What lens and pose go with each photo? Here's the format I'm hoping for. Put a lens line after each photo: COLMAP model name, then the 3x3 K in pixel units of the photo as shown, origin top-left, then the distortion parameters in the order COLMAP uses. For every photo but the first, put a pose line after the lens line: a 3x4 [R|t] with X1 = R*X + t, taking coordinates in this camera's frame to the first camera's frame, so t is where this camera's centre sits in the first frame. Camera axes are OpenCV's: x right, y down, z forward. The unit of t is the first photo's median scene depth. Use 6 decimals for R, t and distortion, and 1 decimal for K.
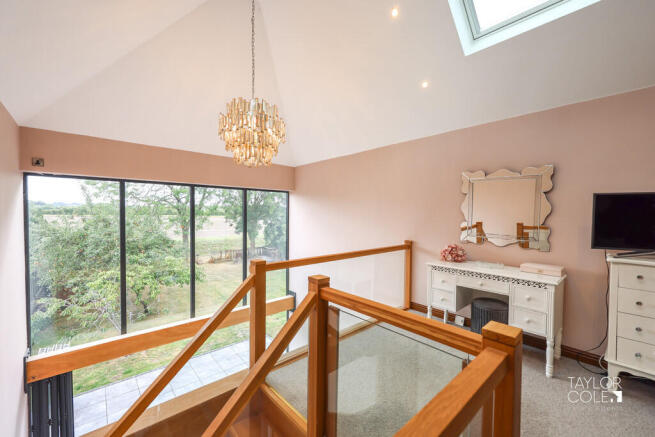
lens RADIAL K [[265.1, 0, 327.5], [0, 265.1, 218.5], [0, 0, 1]] dist [-0.000723, -0.000060]
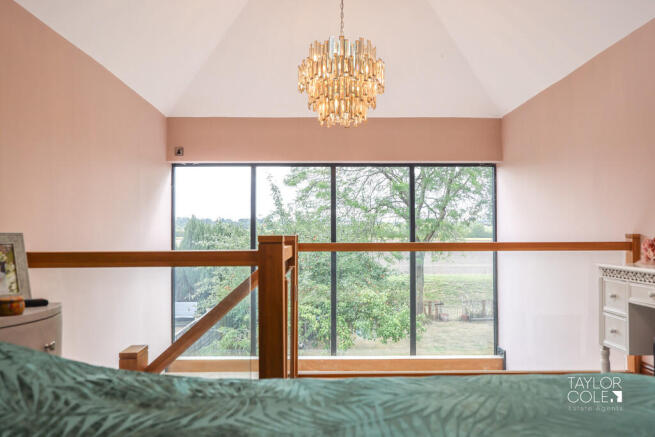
lens RADIAL K [[560.7, 0, 327.5], [0, 560.7, 218.5], [0, 0, 1]] dist [0.000622, -0.001591]
pose [[0.759950, -0.025394, -0.649485, 0.566618], [-0.002817, 0.999098, -0.042361, 0.102658], [0.649975, 0.034022, 0.759193, -0.169043]]
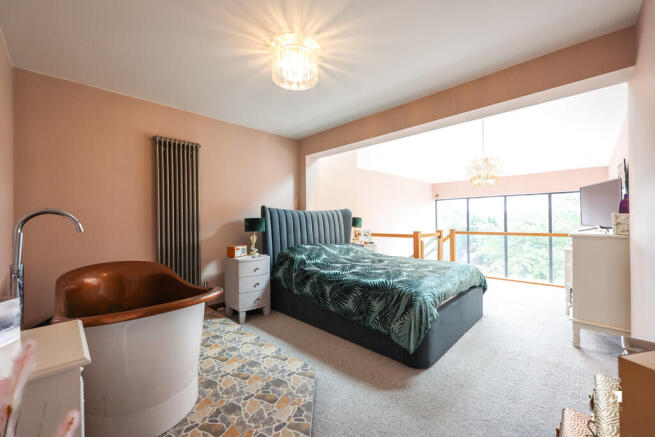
lens RADIAL K [[261.2, 0, 324.3], [0, 261.2, 217.2], [0, 0, 1]] dist [0.000377, 0.000100]
pose [[0.060490, -0.019457, -0.997979, 1.335358], [-0.007227, 0.999775, -0.019930, 0.058364], [0.998143, 0.008418, 0.060336, -0.274508]]
